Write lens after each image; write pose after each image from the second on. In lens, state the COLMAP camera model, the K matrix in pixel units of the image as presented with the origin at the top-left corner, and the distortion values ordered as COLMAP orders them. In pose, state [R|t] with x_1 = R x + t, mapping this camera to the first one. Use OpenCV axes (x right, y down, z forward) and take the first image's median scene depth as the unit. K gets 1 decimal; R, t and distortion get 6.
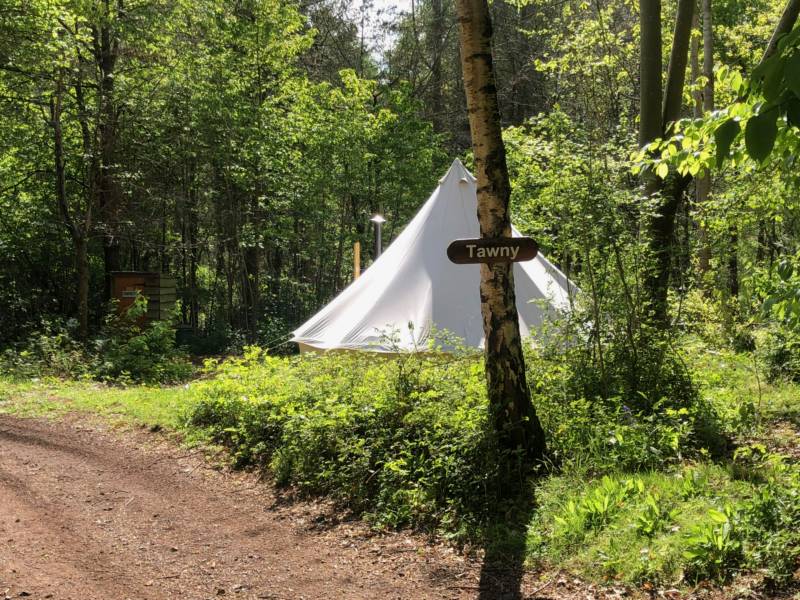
lens RADIAL K [[955.4, 0, 400.0], [0, 955.4, 300.0], [0, 0, 1]] dist [0.141153, -0.513739]
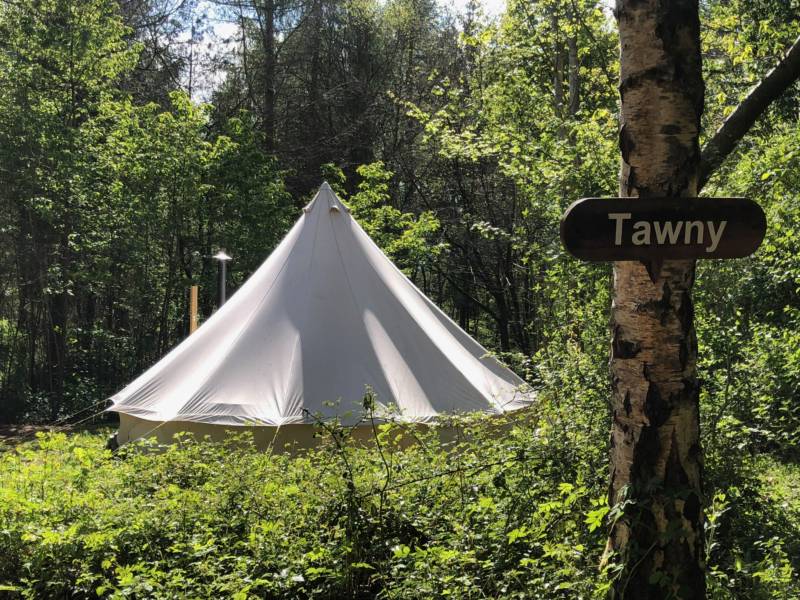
lens RADIAL K [[955.4, 0, 400.0], [0, 955.4, 300.0], [0, 0, 1]] dist [0.141153, -0.513739]
pose [[0.982803, 0.011131, 0.184324, -0.018086], [-0.000217, 0.998251, -0.059124, 0.000459], [-0.184659, 0.058067, 0.981086, 0.127601]]
